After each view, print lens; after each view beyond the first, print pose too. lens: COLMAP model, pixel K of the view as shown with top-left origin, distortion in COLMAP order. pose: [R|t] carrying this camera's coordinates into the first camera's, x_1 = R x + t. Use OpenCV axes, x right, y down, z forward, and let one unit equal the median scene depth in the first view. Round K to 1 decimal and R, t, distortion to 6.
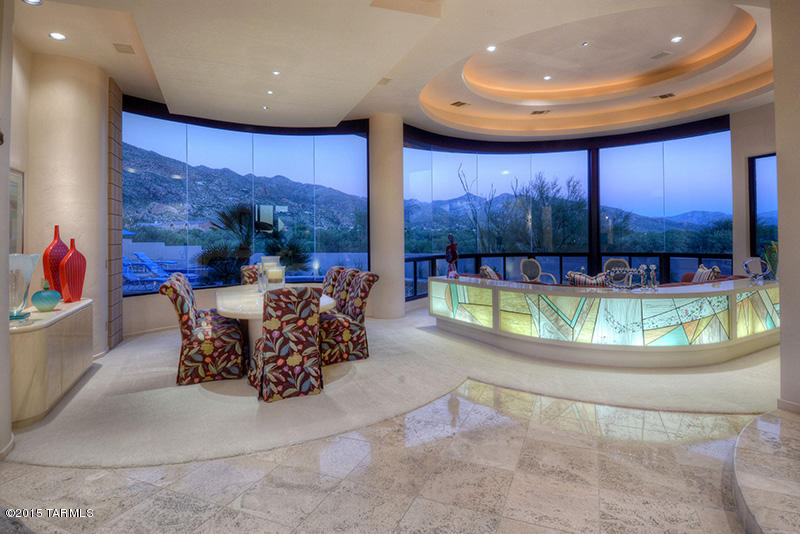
lens RADIAL K [[435.6, 0, 399.8], [0, 435.6, 239.1], [0, 0, 1]] dist [0.034698, -0.035232]
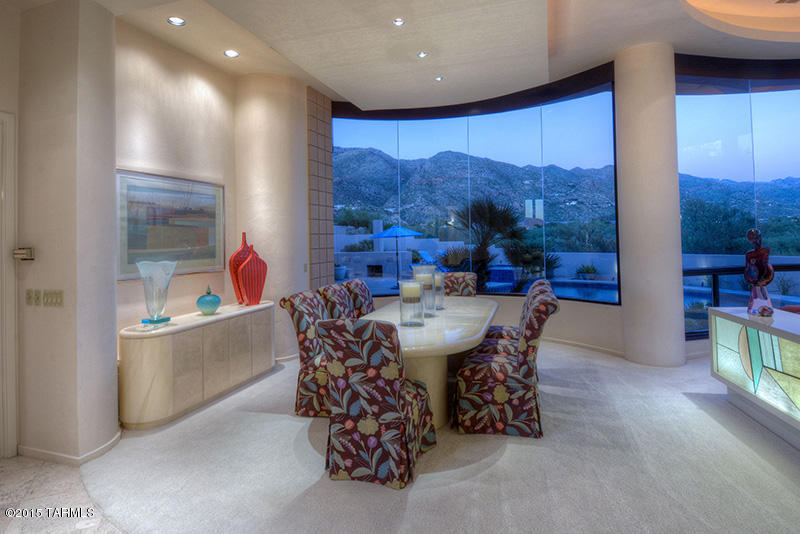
lens RADIAL K [[435.6, 0, 399.8], [0, 435.6, 239.1], [0, 0, 1]] dist [0.034698, -0.035232]
pose [[0.750334, -0.010509, -0.660976, 0.208905], [0.012689, 0.999918, -0.001494, -0.008463], [0.660937, -0.007266, 0.750406, 0.452421]]
